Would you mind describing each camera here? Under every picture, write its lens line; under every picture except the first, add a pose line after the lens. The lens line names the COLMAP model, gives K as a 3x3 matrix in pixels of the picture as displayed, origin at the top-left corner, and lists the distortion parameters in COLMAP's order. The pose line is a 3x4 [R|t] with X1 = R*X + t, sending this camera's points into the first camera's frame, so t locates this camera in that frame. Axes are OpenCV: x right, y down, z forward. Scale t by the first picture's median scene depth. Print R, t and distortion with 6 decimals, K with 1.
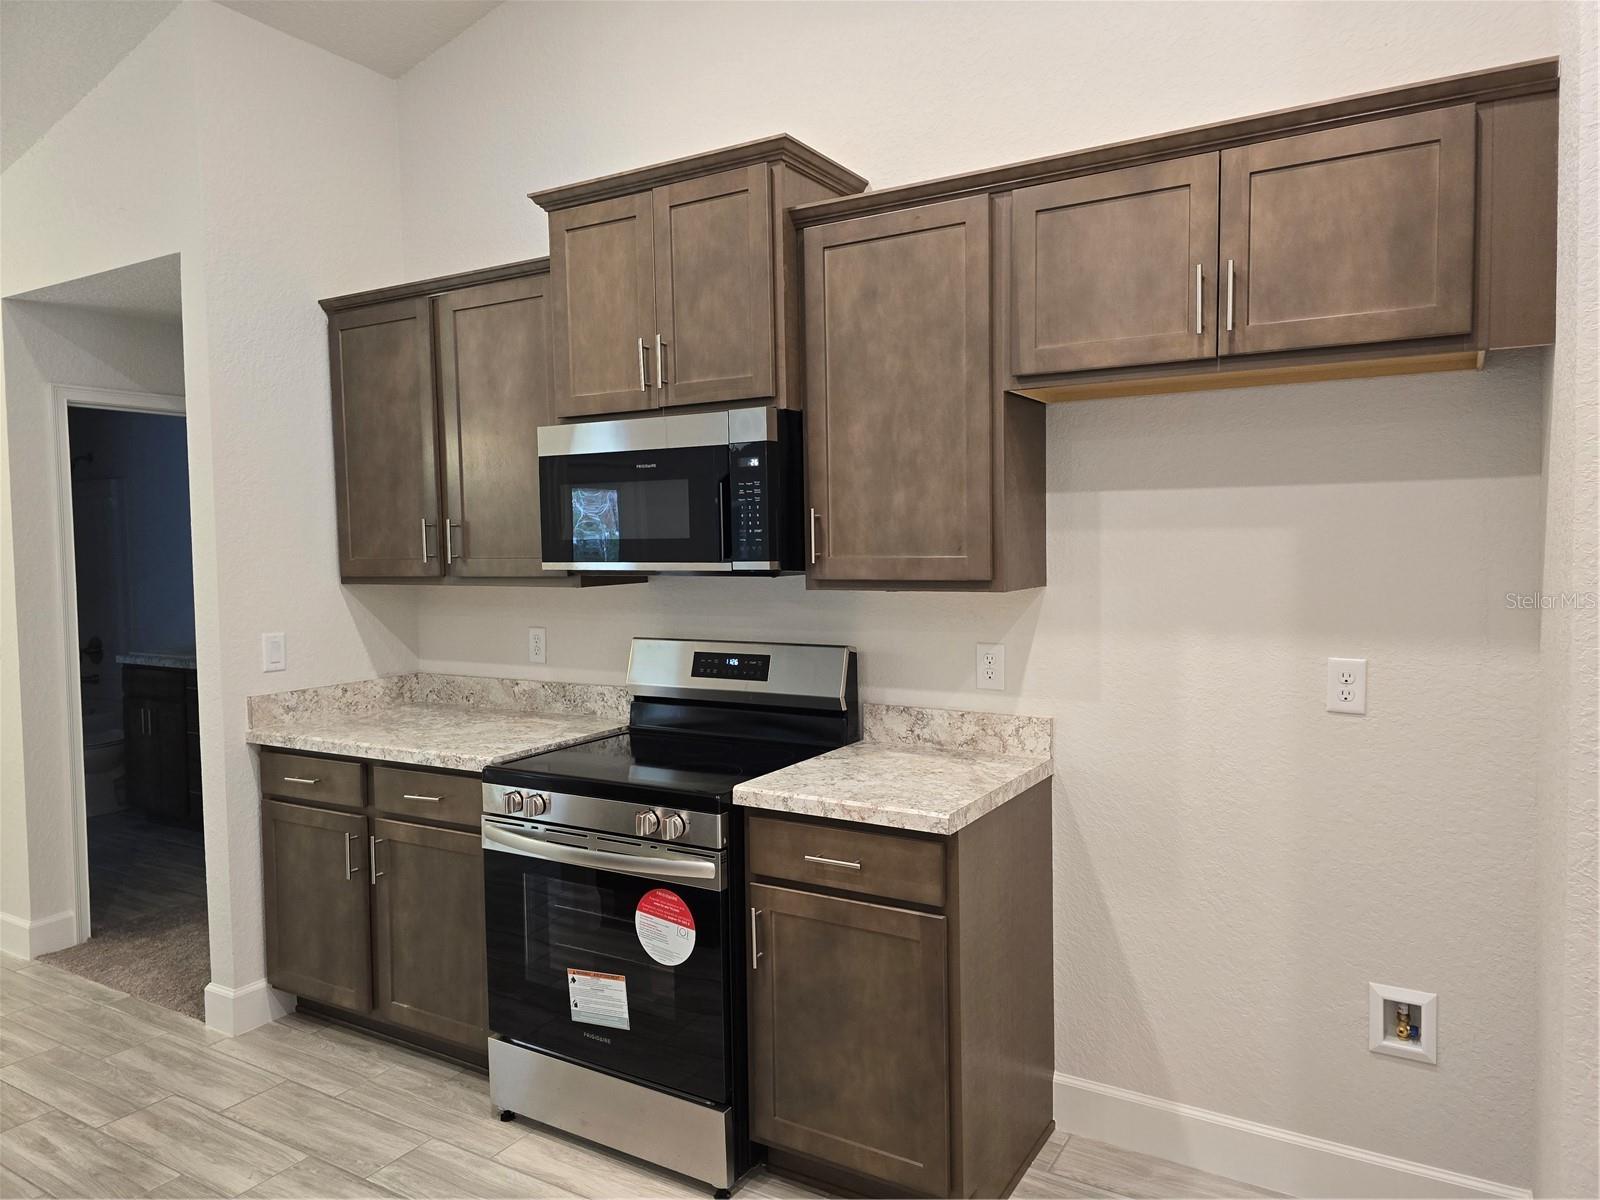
lens RADIAL K [[1079.6, 0, 803.3], [0, 1079.6, 585.5], [0, 0, 1]] dist [0.046182, -0.028845]
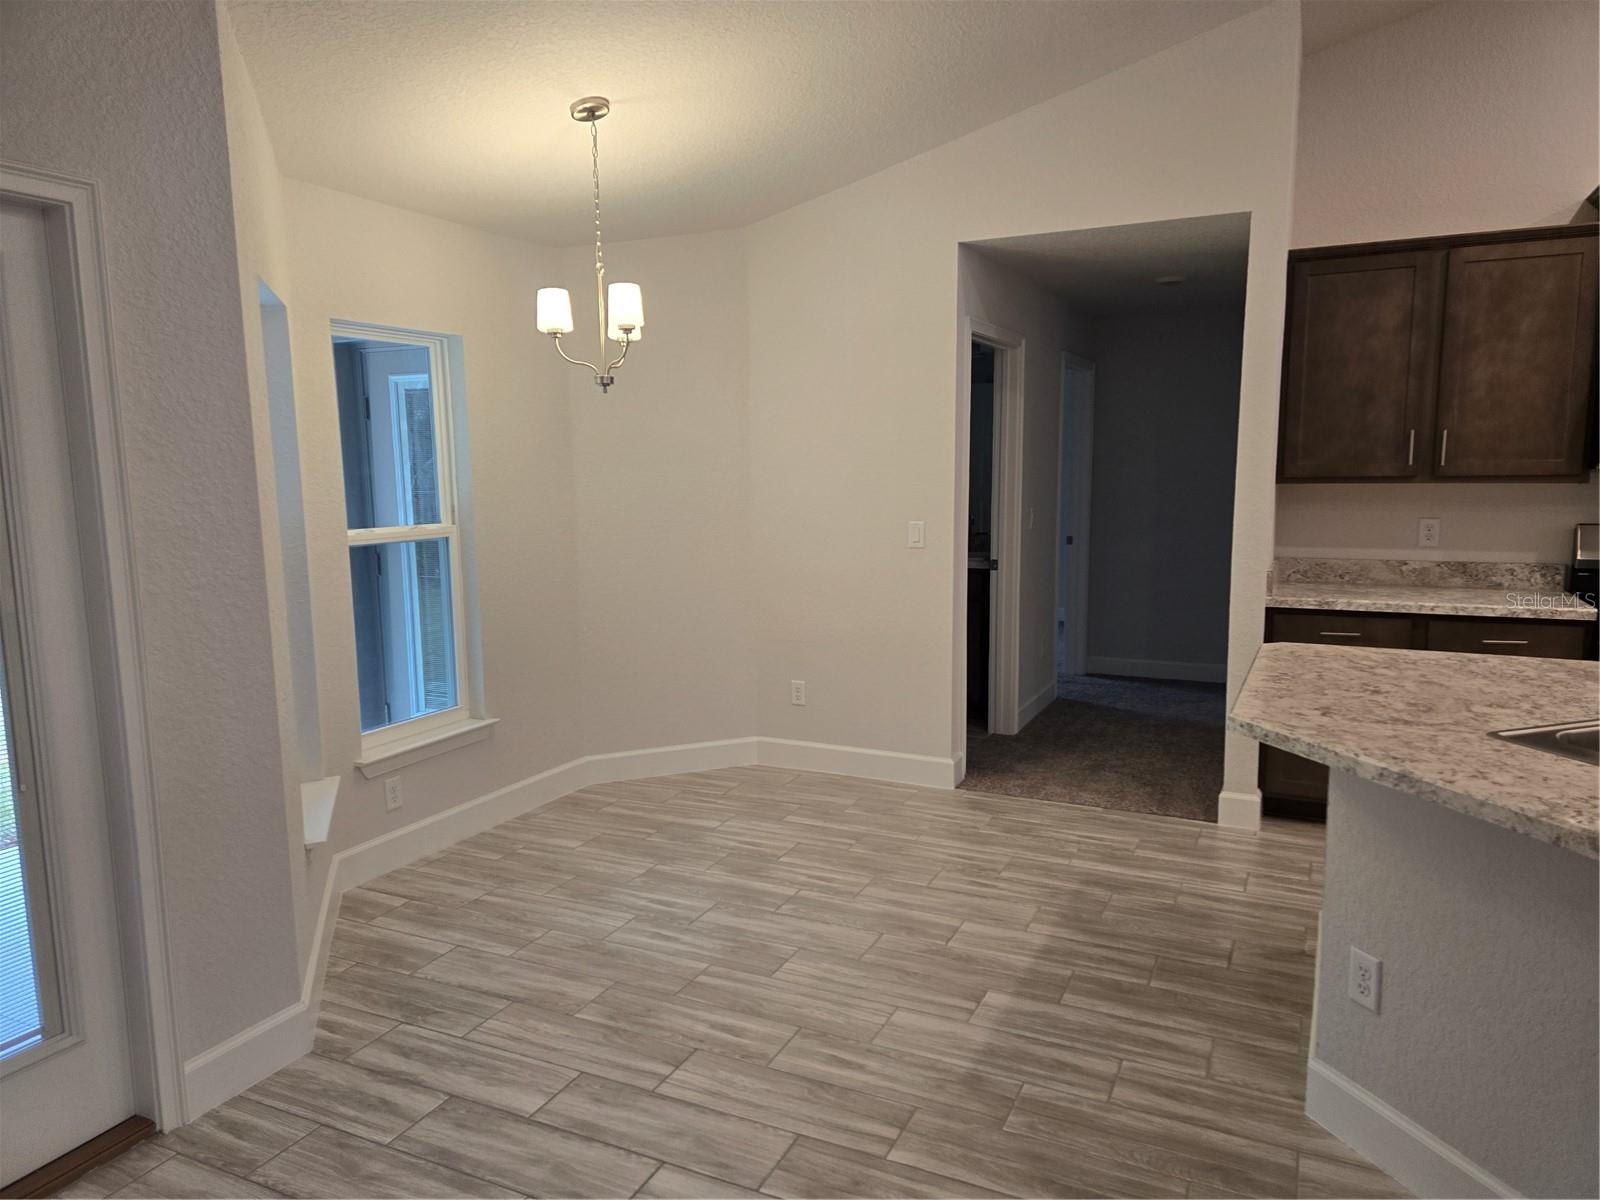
lens RADIAL K [[1065.6, 0, 799.1], [0, 1065.6, 613.9], [0, 0, 1]] dist [0.001561, 0.001892]
pose [[0.996315, -0.006048, 0.085559, -1.373080], [-0.002258, 0.995316, 0.096644, 0.039380], [-0.085742, -0.096481, 0.991635, -0.221724]]
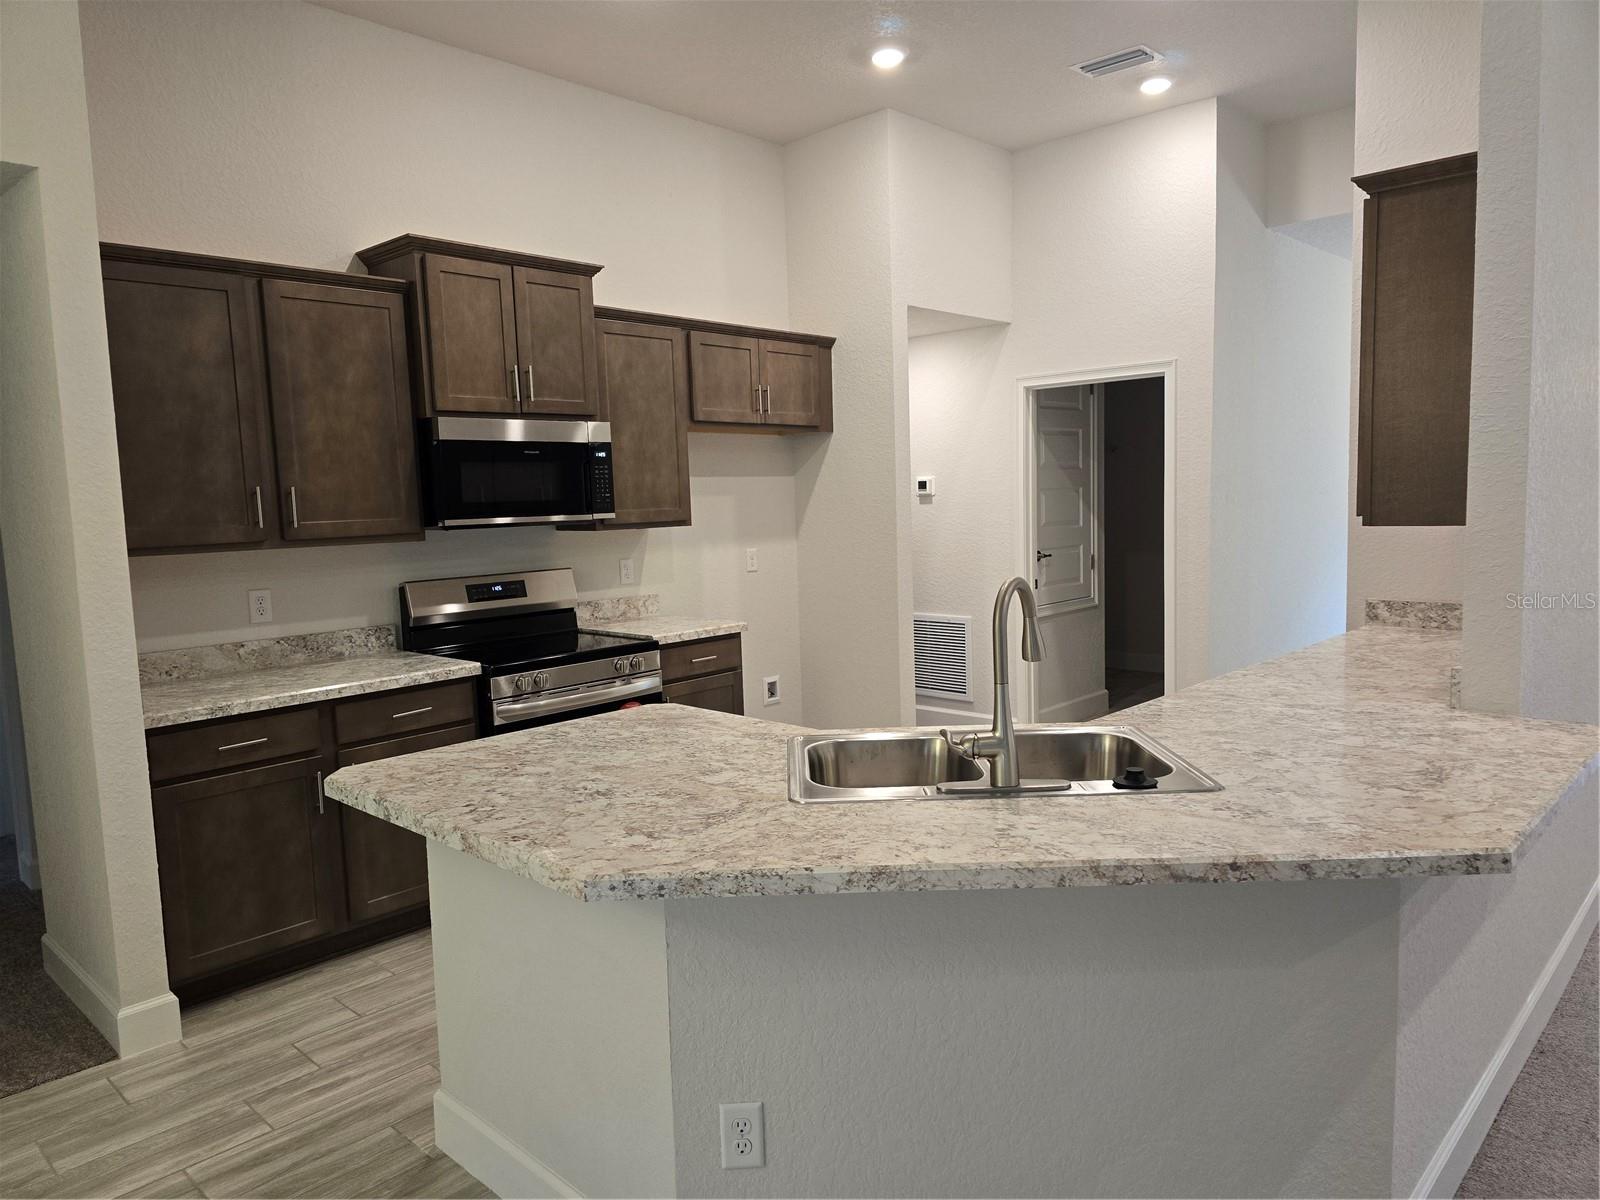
lens RADIAL K [[1079.6, 0, 801.7], [0, 1079.6, 607.1], [0, 0, 1]] dist [0.046182, -0.028845]
pose [[0.212707, -0.091768, 0.972797, -1.503085], [0.071984, 0.994346, 0.078062, 0.012724], [-0.974461, 0.053422, 0.218110, 0.306075]]
